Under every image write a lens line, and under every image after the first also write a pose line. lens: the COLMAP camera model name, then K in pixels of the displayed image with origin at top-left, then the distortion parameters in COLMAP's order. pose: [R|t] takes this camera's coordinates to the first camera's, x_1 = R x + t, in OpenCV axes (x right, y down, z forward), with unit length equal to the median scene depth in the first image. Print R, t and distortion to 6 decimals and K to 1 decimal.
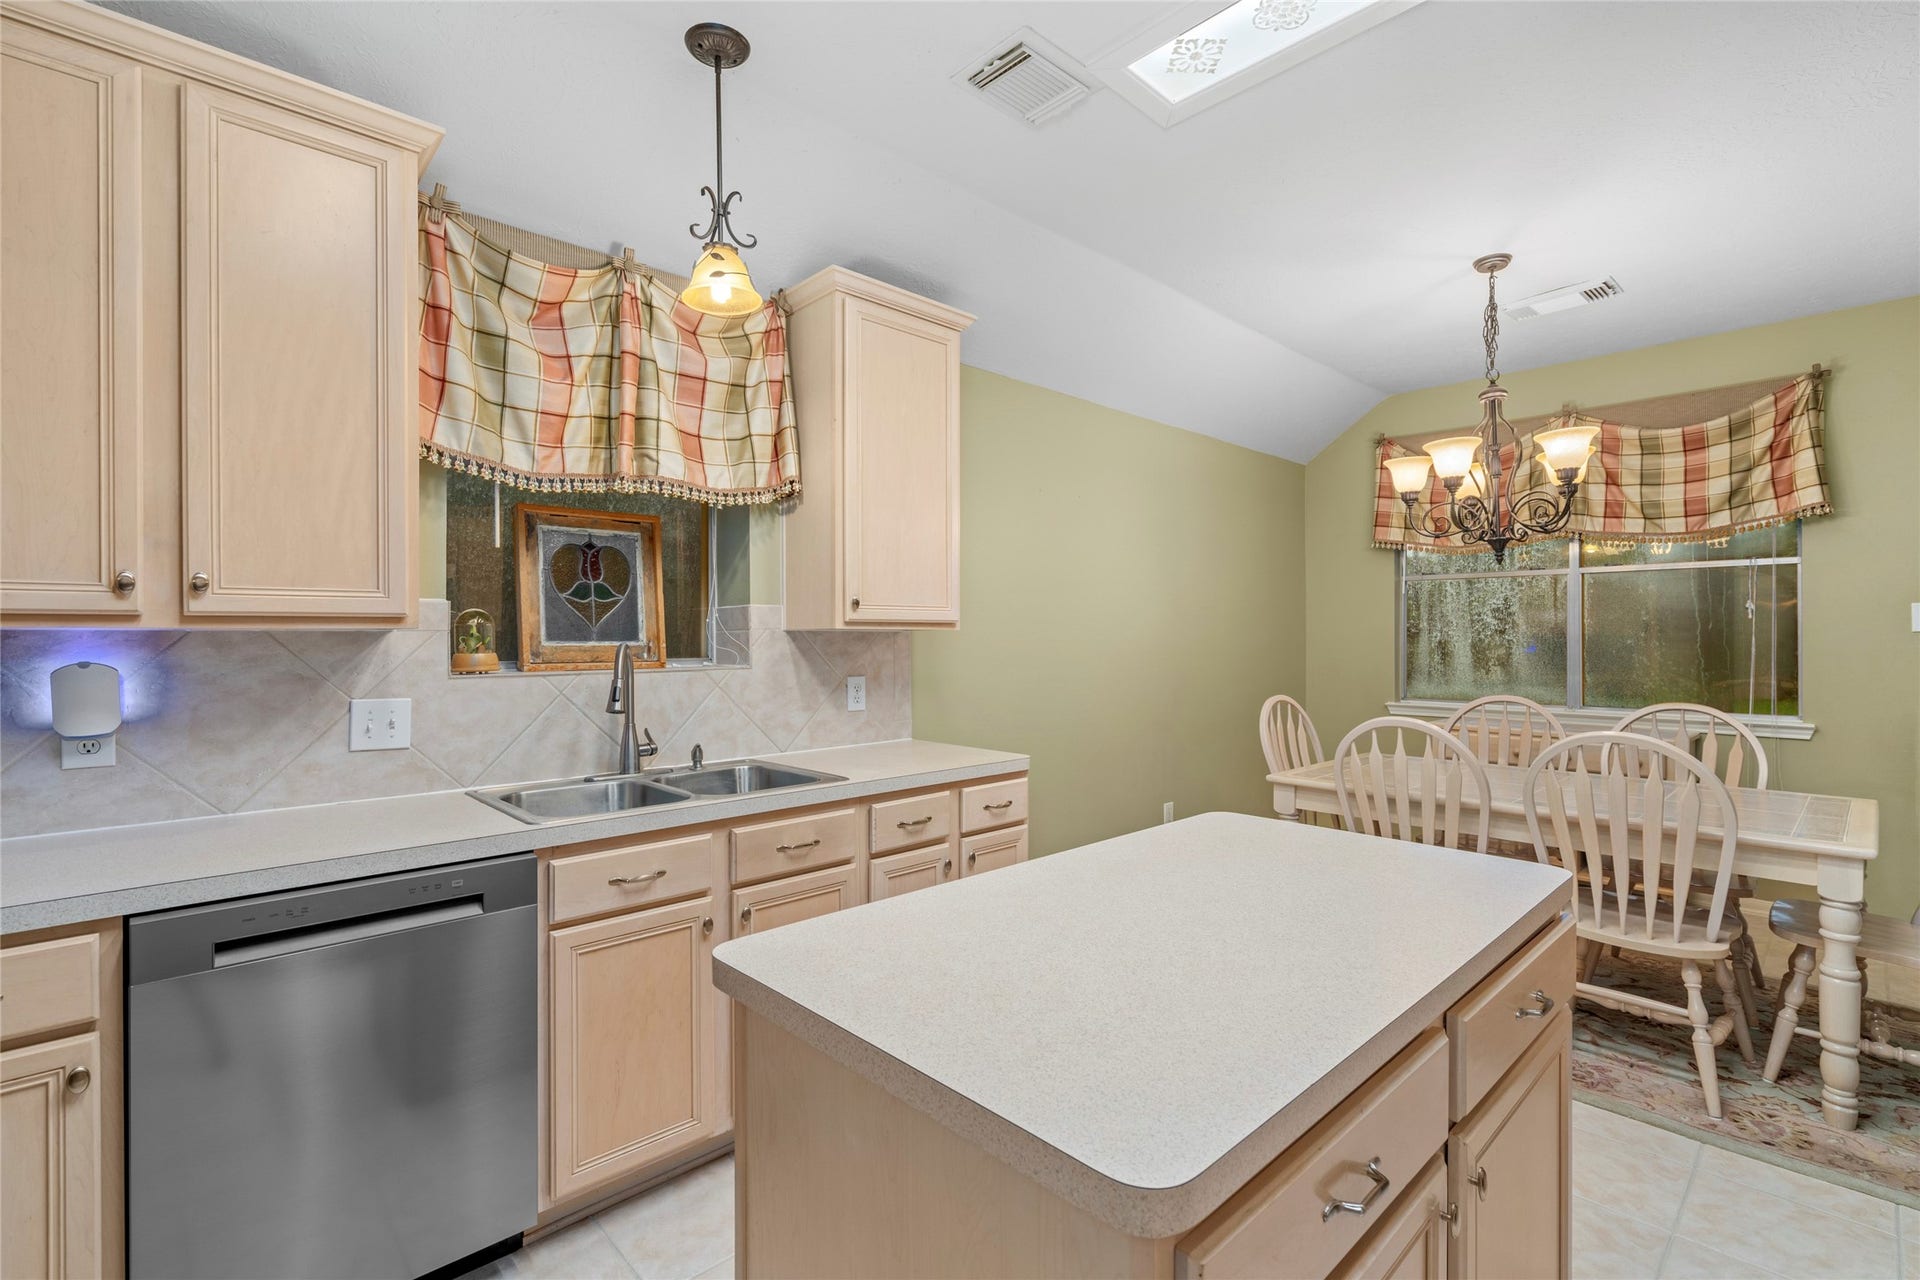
lens RADIAL K [[879.2, 0, 959.0], [0, 879.2, 639.2], [0, 0, 1]] dist [0.001608, 0.000574]
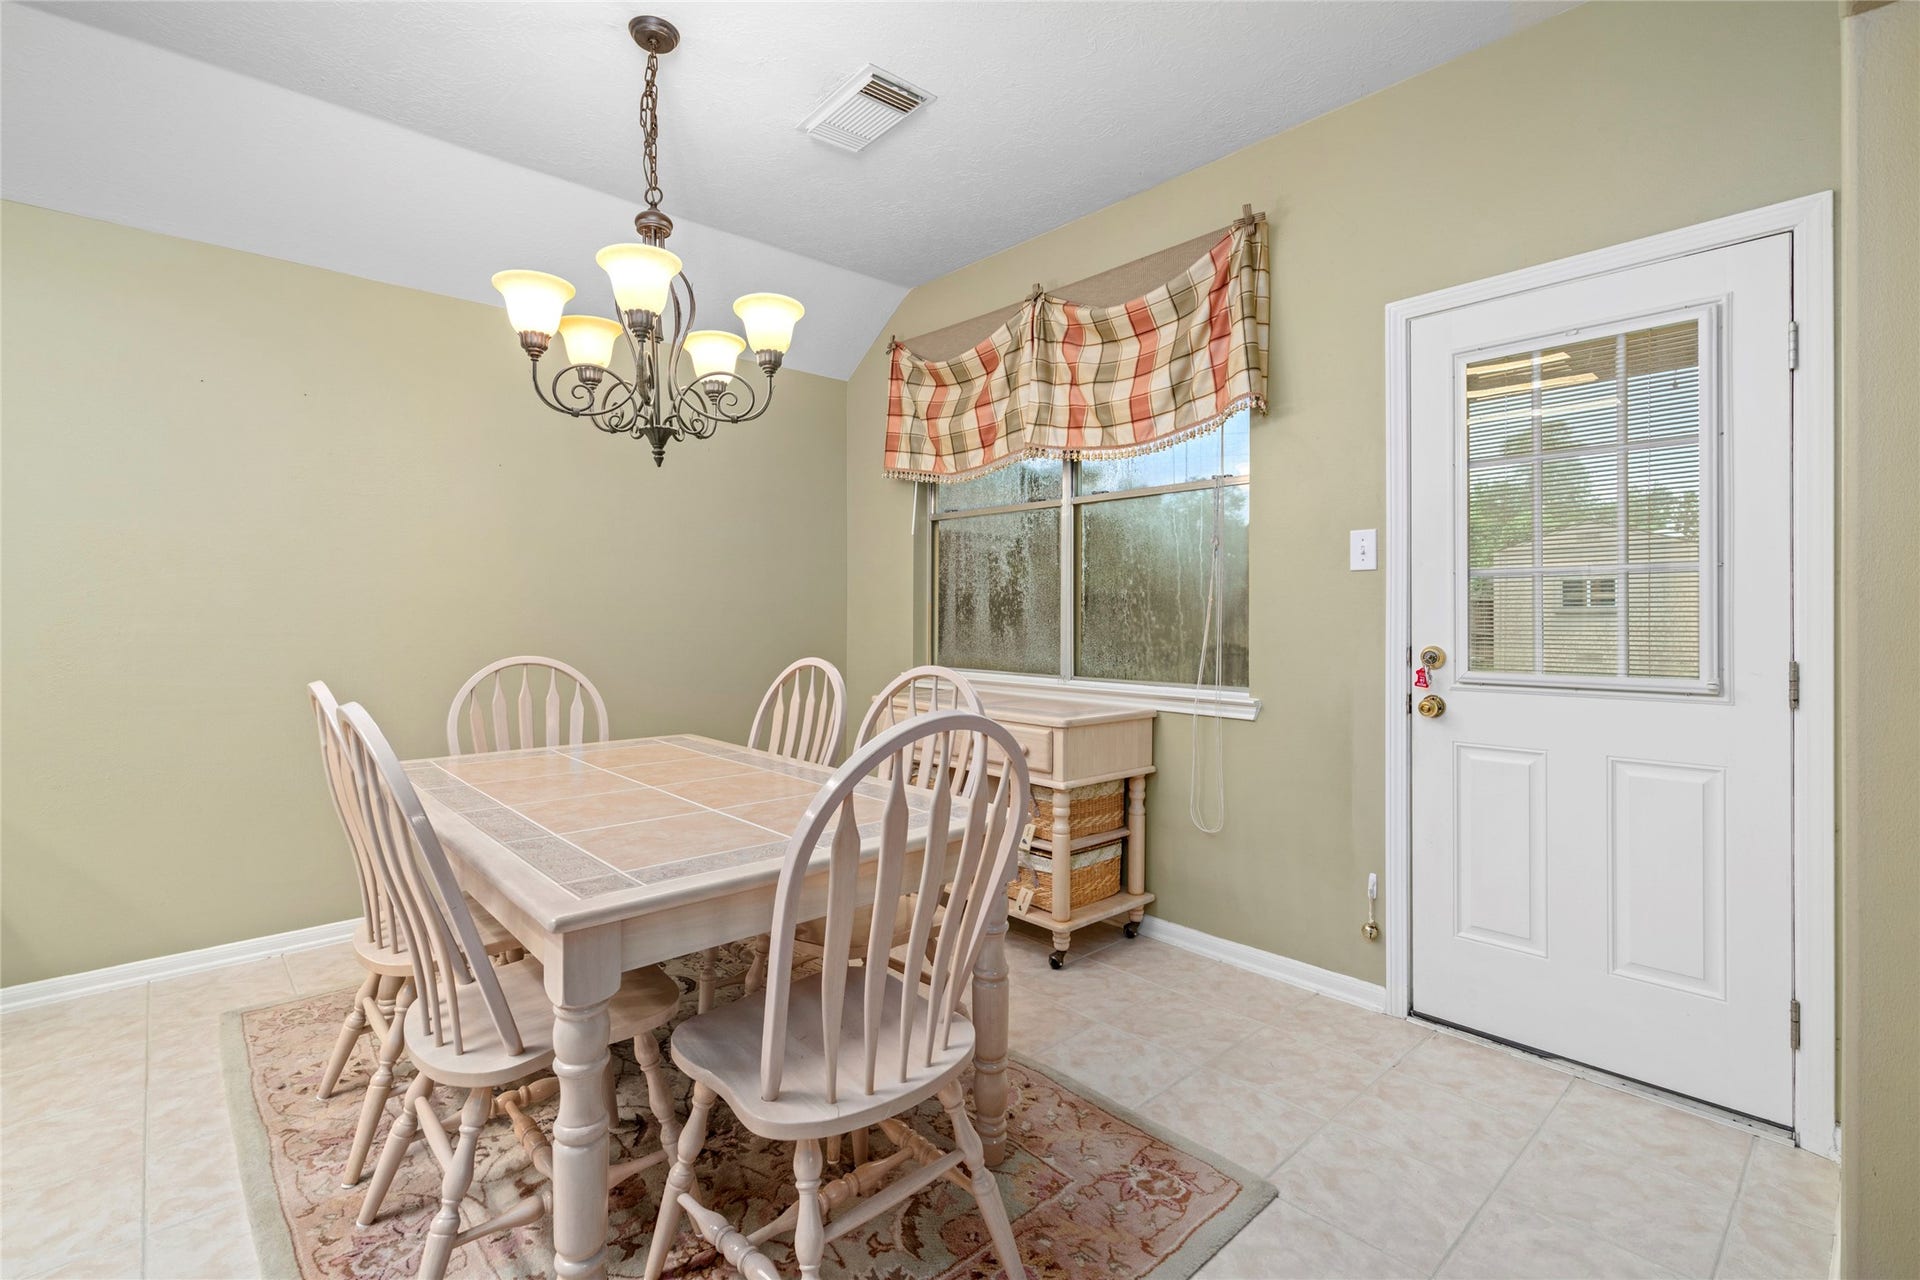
lens RADIAL K [[879.2, 0, 973.4], [0, 879.2, 605.4], [0, 0, 1]] dist [0.001608, 0.000574]
pose [[0.999870, 0.003641, -0.015712, 0.731610], [-0.003839, 0.999913, -0.012605, 0.027792], [0.015665, 0.012664, 0.999797, 0.261883]]
